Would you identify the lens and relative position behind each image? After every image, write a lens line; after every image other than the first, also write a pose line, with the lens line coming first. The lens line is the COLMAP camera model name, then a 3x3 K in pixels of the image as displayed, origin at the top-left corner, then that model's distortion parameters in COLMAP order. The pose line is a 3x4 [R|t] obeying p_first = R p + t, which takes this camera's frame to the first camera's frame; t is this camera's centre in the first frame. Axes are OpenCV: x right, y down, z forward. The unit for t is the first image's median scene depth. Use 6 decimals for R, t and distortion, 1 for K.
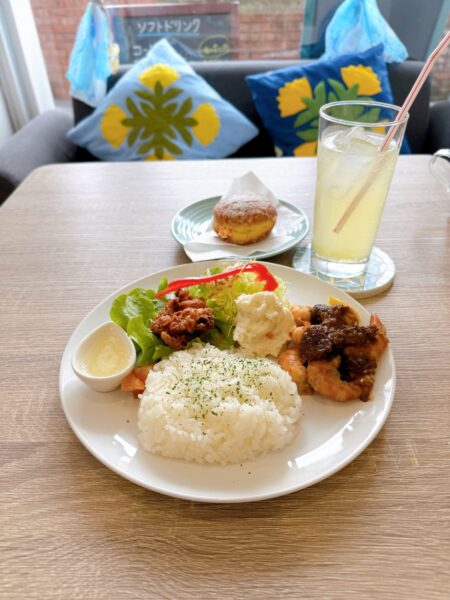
lens RADIAL K [[420.4, 0, 223.1], [0, 420.4, 303.7], [0, 0, 1]] dist [0.078259, -0.003774]
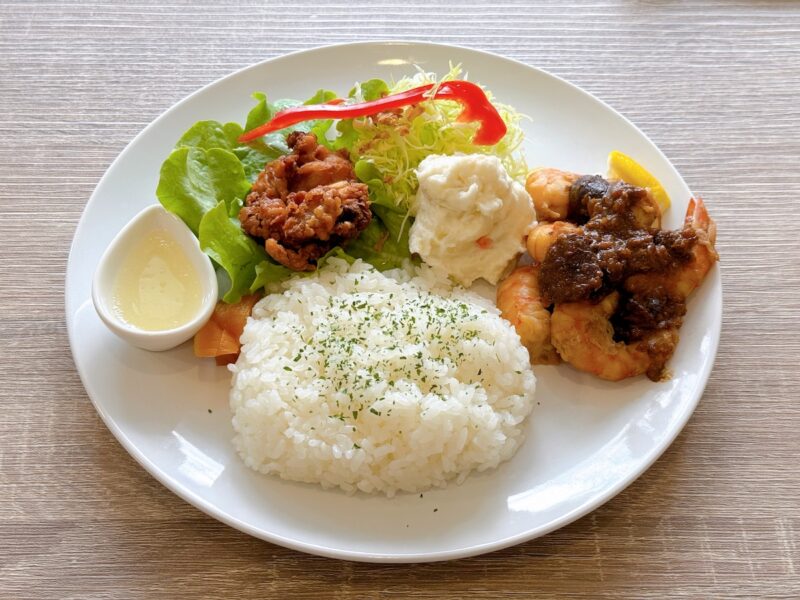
lens RADIAL K [[1122.4, 0, 396.9], [0, 1122.4, 297.8], [0, 0, 1]] dist [0.112825, 0.000000]
pose [[0.999251, 0.015477, 0.035463, -0.039312], [-0.024529, 0.962204, 0.271223, -0.234602], [-0.029925, -0.271889, 0.961863, -0.308355]]
